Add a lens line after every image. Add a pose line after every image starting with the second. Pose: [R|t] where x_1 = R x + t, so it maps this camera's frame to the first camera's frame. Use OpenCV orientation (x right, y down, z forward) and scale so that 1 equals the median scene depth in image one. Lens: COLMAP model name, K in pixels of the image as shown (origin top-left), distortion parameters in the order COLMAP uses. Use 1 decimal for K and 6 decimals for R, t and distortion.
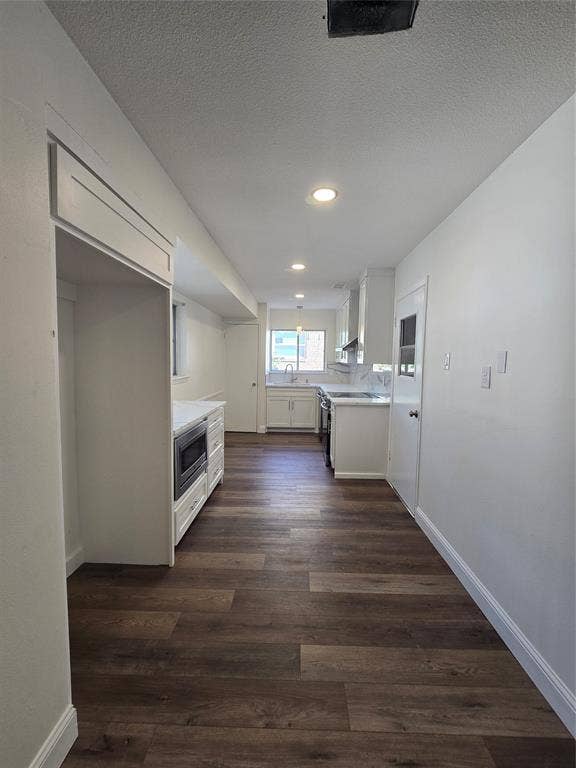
lens RADIAL K [[316.4, 0, 294.1], [0, 316.4, 380.2], [0, 0, 1]] dist [0.001960, 0.002883]
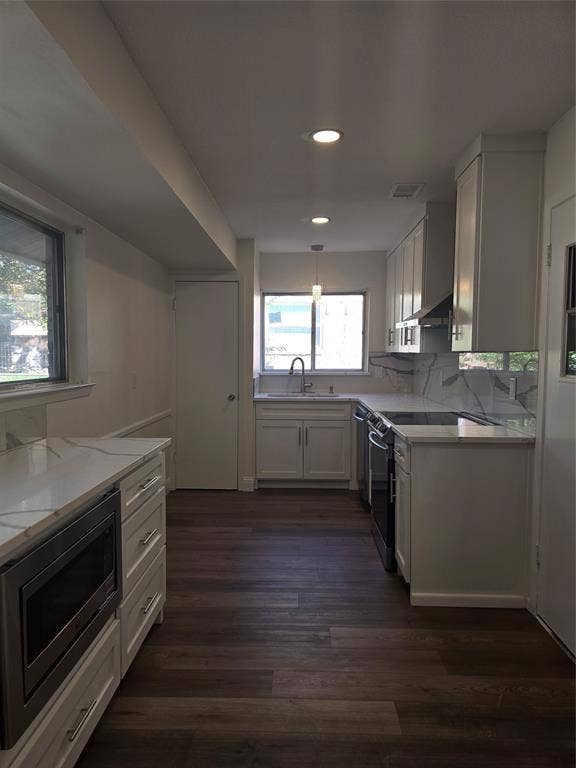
lens RADIAL K [[516.4, 0, 284.9], [0, 516.4, 385.0], [0, 0, 1]] dist [0.058276, -0.035162]
pose [[0.999678, -0.011849, -0.022441, -0.030132], [0.011756, 0.999922, -0.004302, -0.003847], [0.022490, 0.004037, 0.999739, 0.237985]]
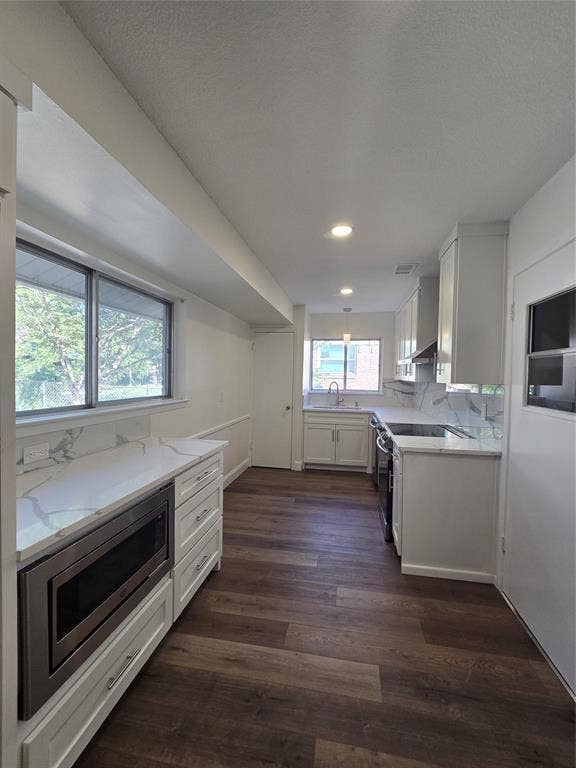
lens RADIAL K [[316.4, 0, 293.5], [0, 316.4, 382.7], [0, 0, 1]] dist [0.001960, 0.002883]
pose [[0.987266, 0.004218, -0.159020, 0.018482], [-0.011263, 0.998993, -0.043431, -0.023397], [0.158677, 0.044670, 0.986320, 0.340072]]
